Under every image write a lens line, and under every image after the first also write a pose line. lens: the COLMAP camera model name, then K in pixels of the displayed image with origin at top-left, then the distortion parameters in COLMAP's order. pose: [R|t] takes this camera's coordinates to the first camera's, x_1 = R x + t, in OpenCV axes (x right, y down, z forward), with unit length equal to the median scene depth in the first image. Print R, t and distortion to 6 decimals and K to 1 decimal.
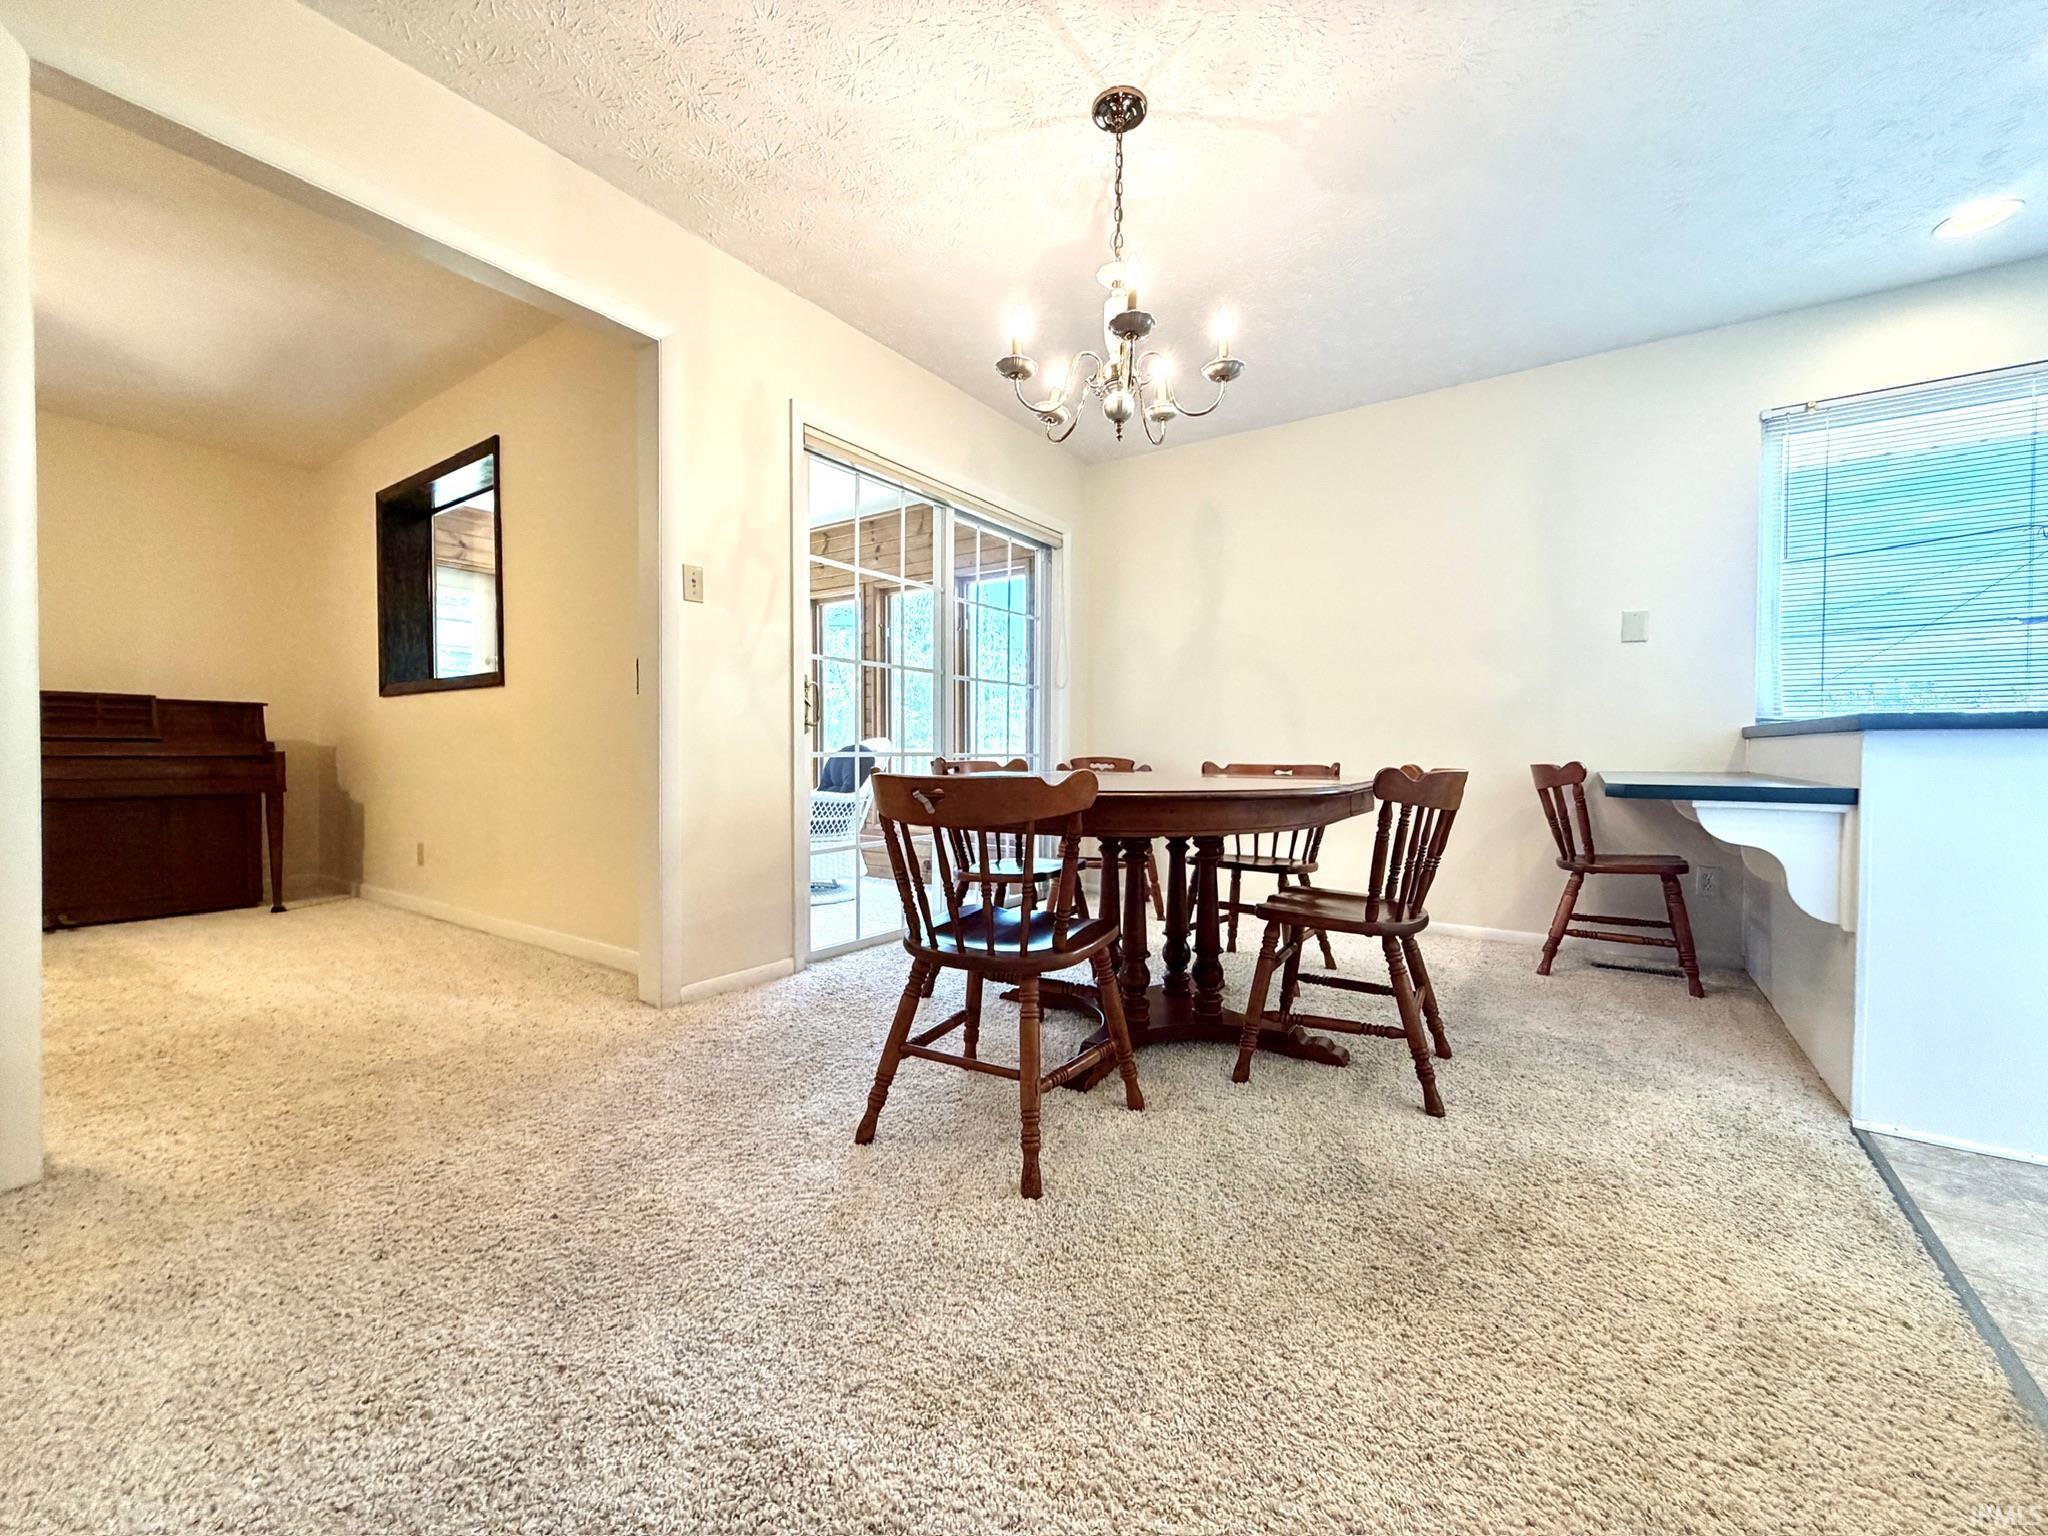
lens RADIAL K [[815.1, 0, 1019.7], [0, 815.1, 765.6], [0, 0, 1]] dist [-0.000176, 0.000070]
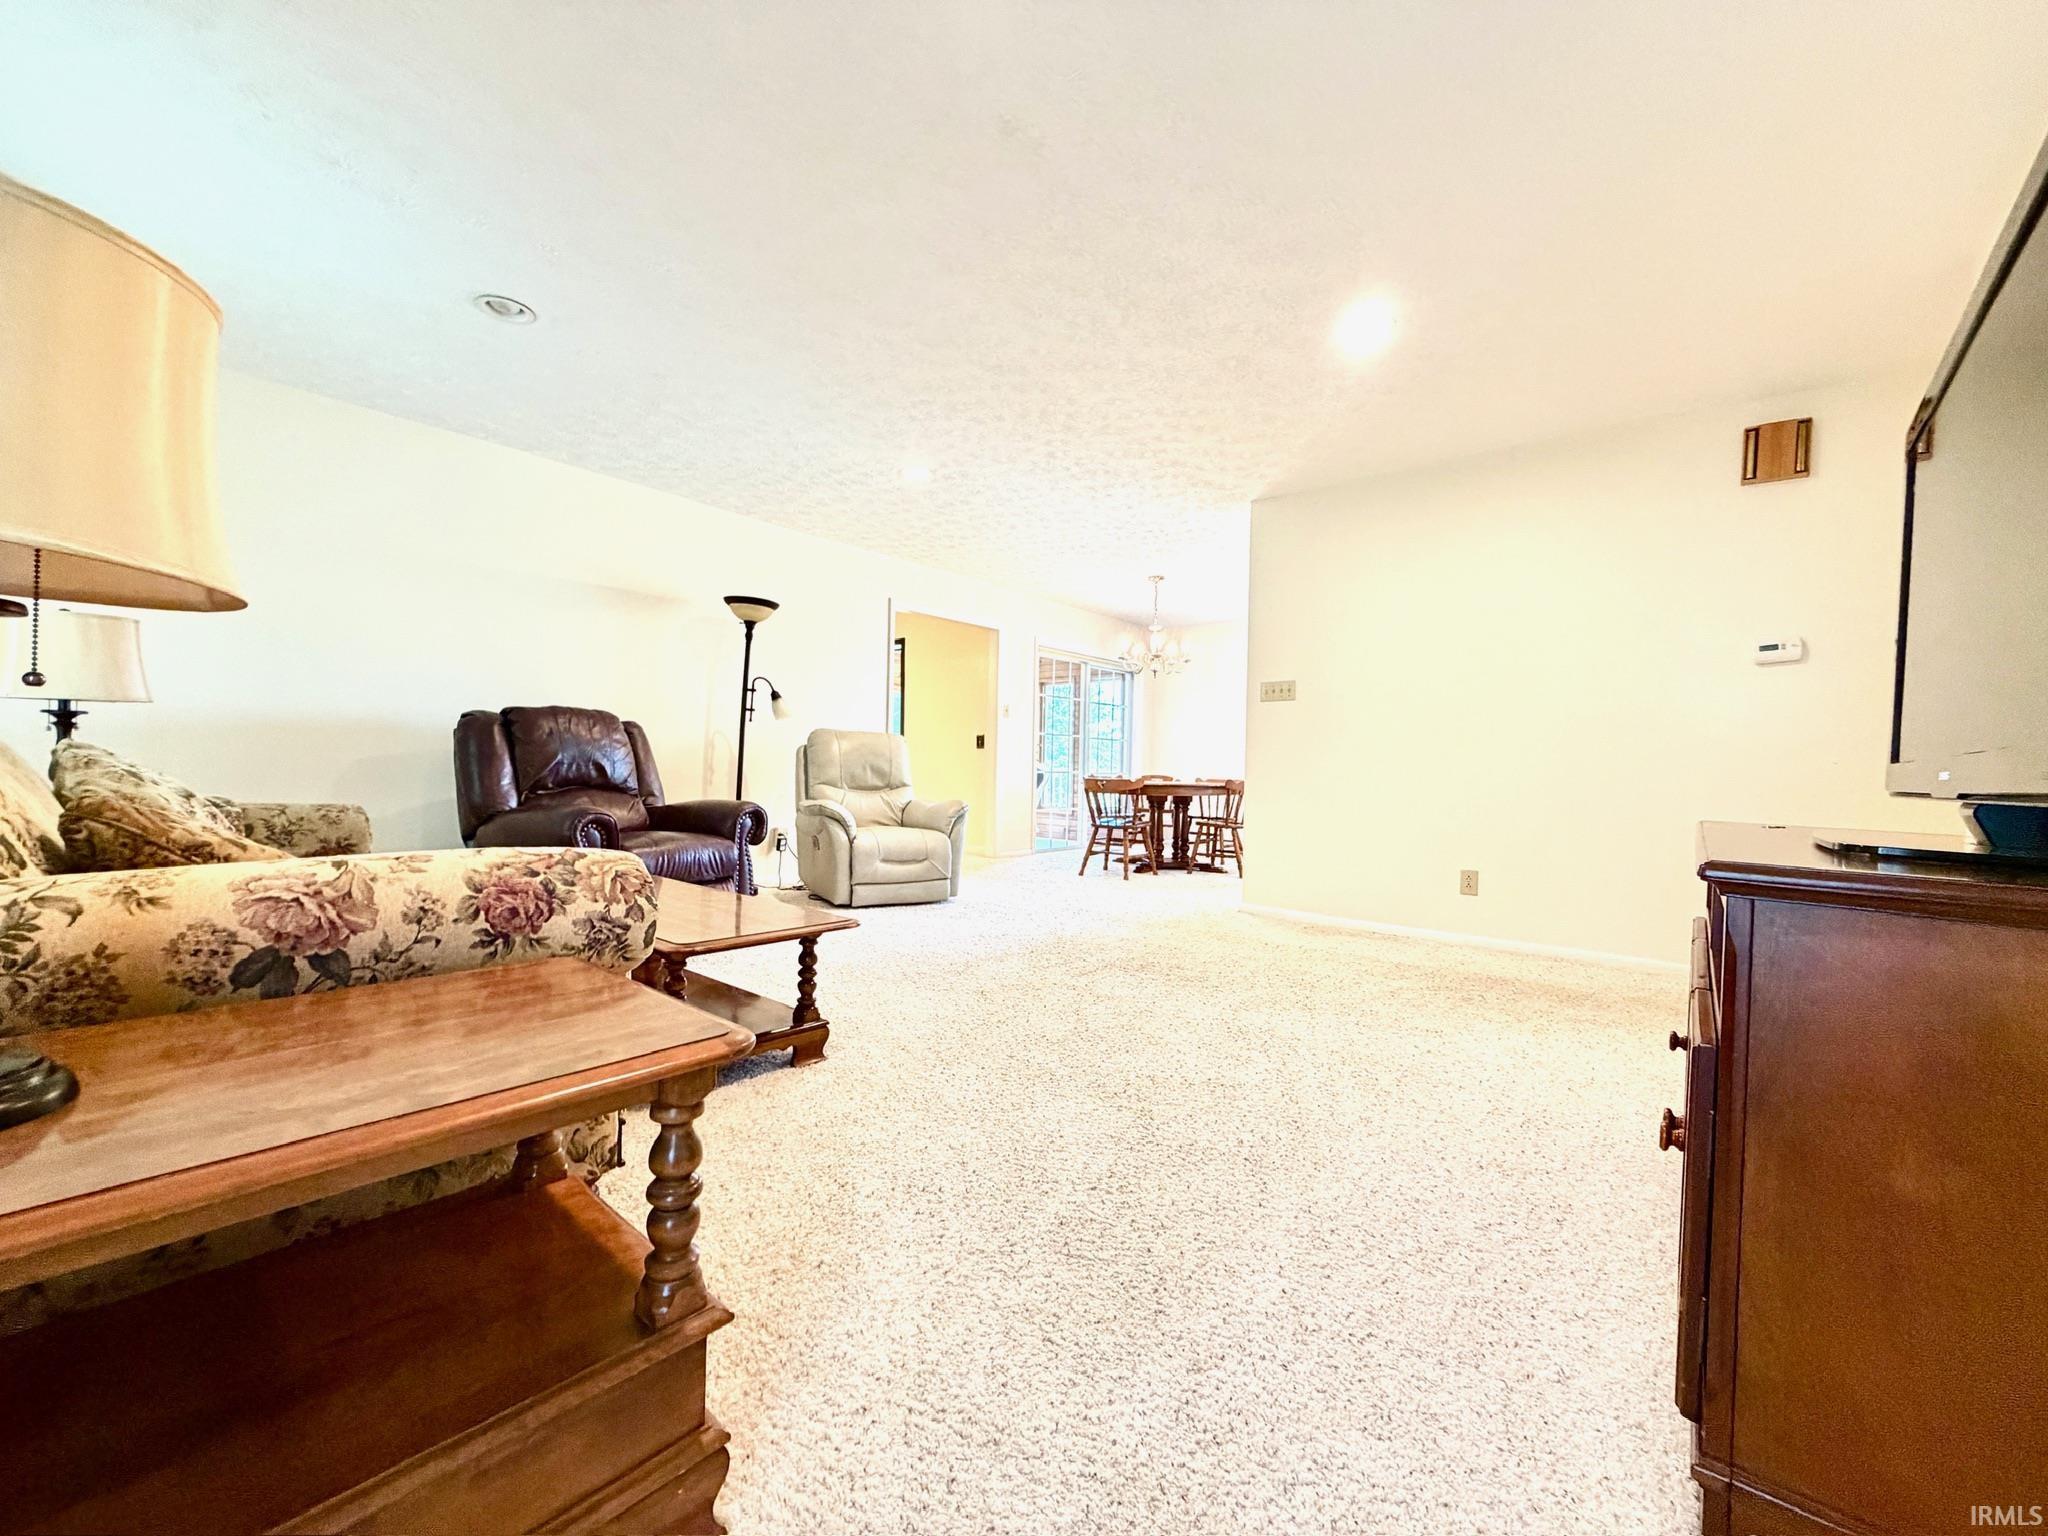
lens RADIAL K [[815.1, 0, 1019.7], [0, 815.1, 765.6], [0, 0, 1]] dist [-0.000176, 0.000070]
pose [[0.995009, 0.017260, -0.098285, -0.085966], [-0.017479, 0.999846, -0.001372, -0.030427], [0.098246, 0.003083, 0.995157, -2.192622]]
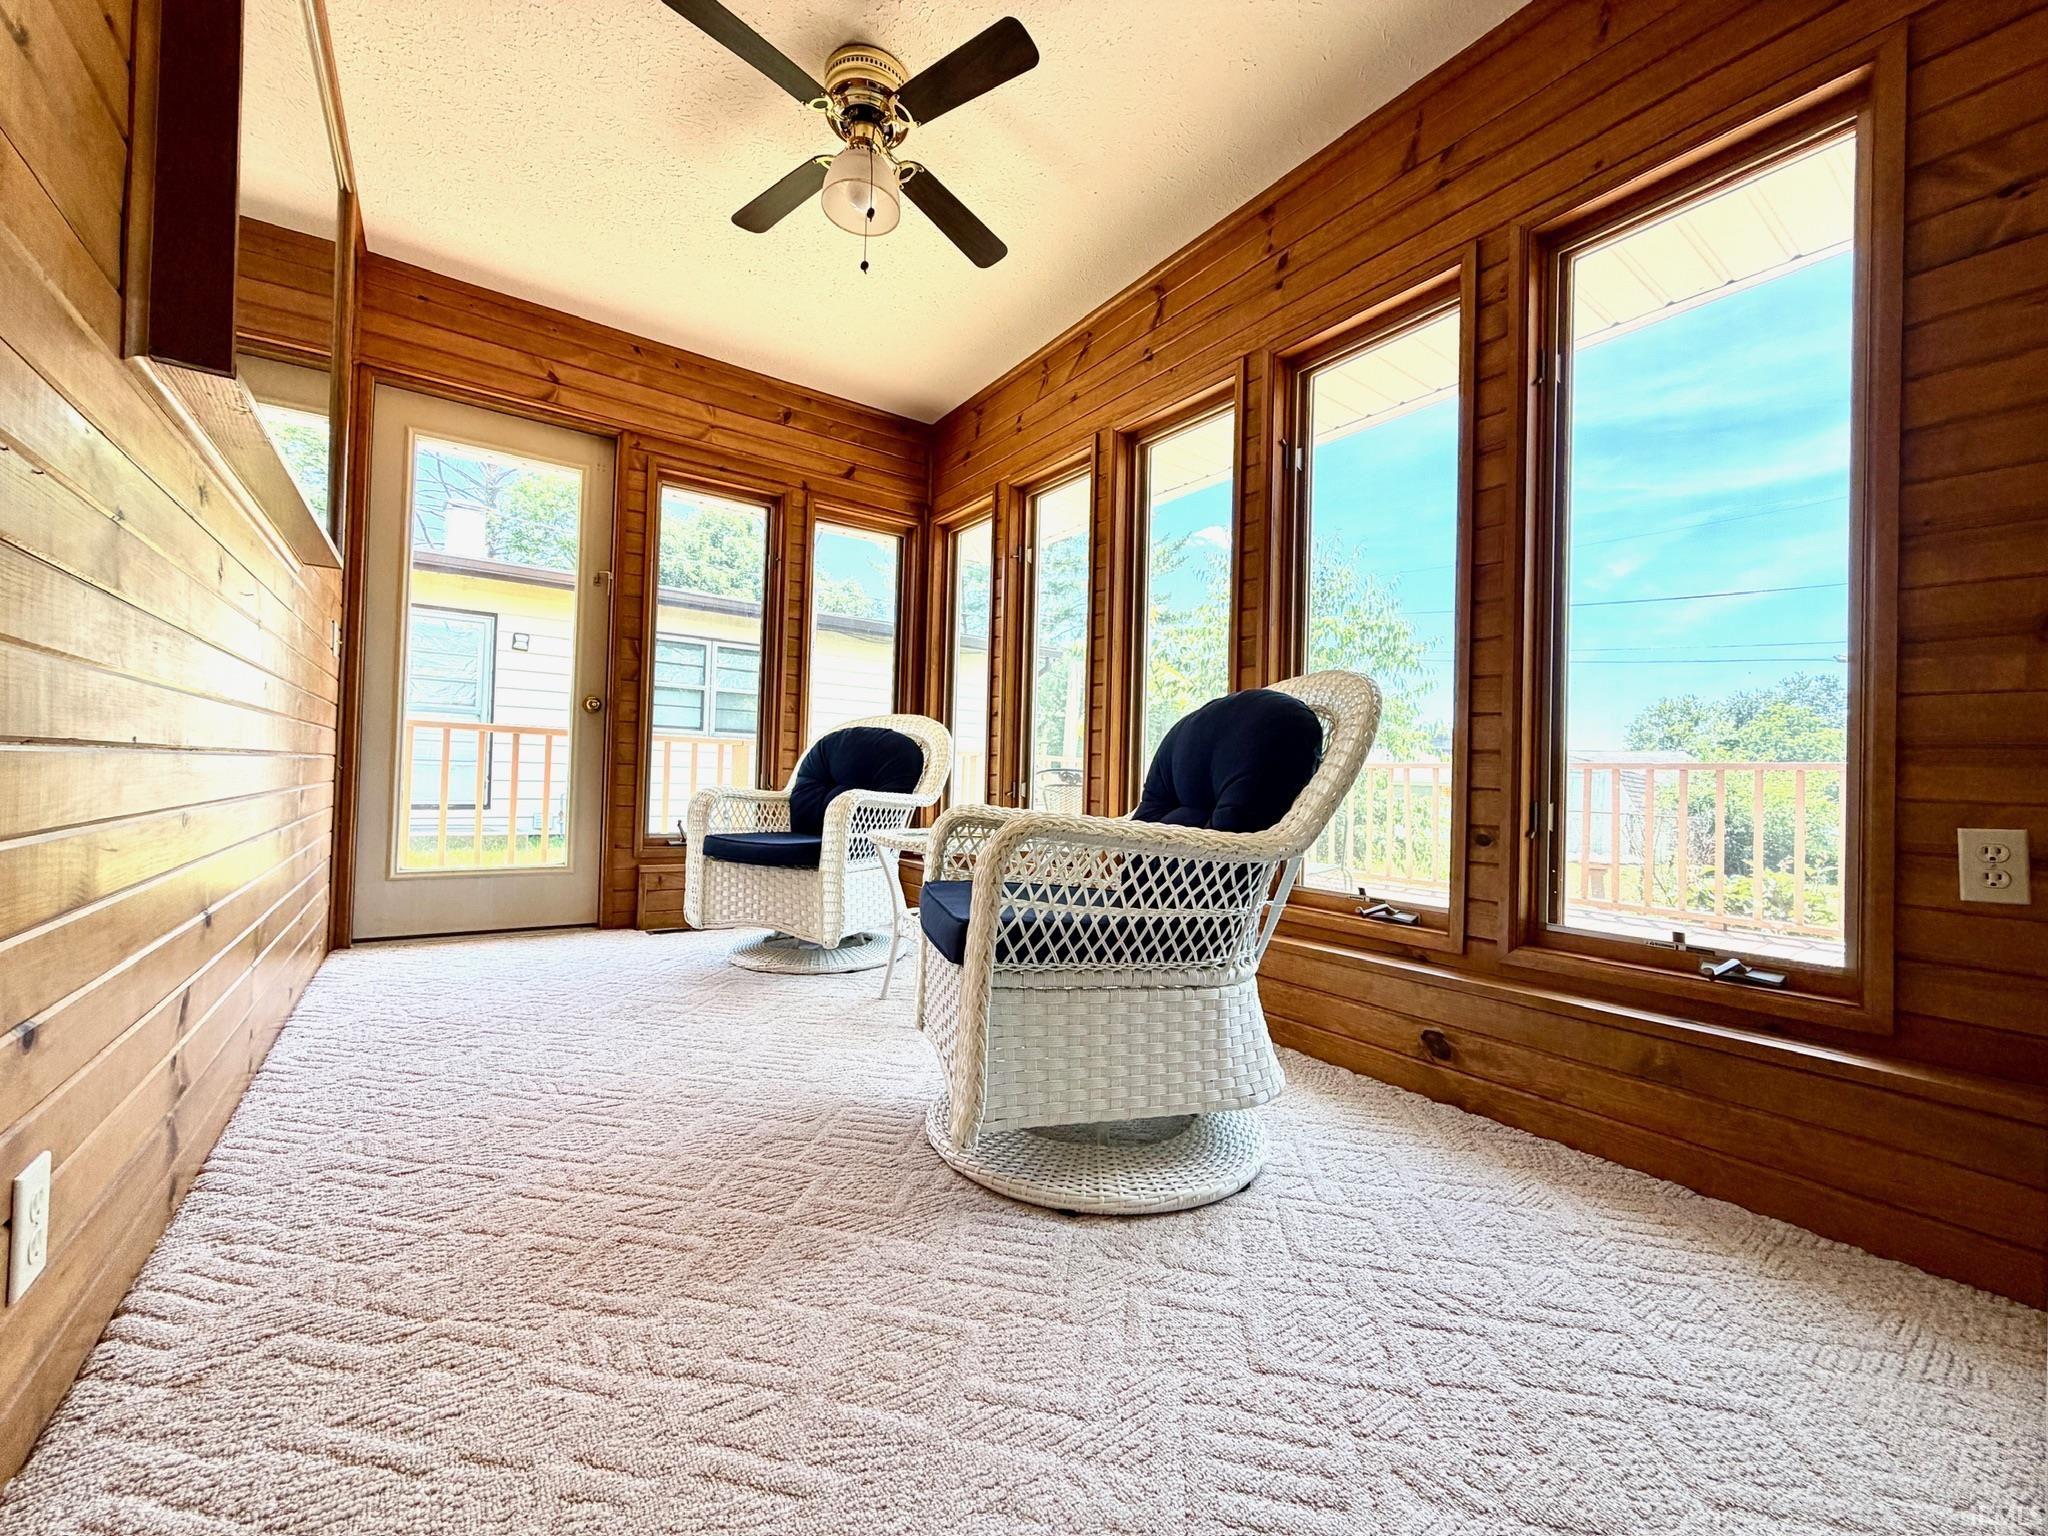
lens RADIAL K [[815.1, 0, 1019.7], [0, 815.1, 765.6], [0, 0, 1]] dist [-0.000176, 0.000070]
pose [[0.936216, 0.019544, -0.350880, -0.381906], [-0.032896, 0.998942, -0.032132, 0.046703], [0.349881, 0.041625, 0.935869, 1.445952]]
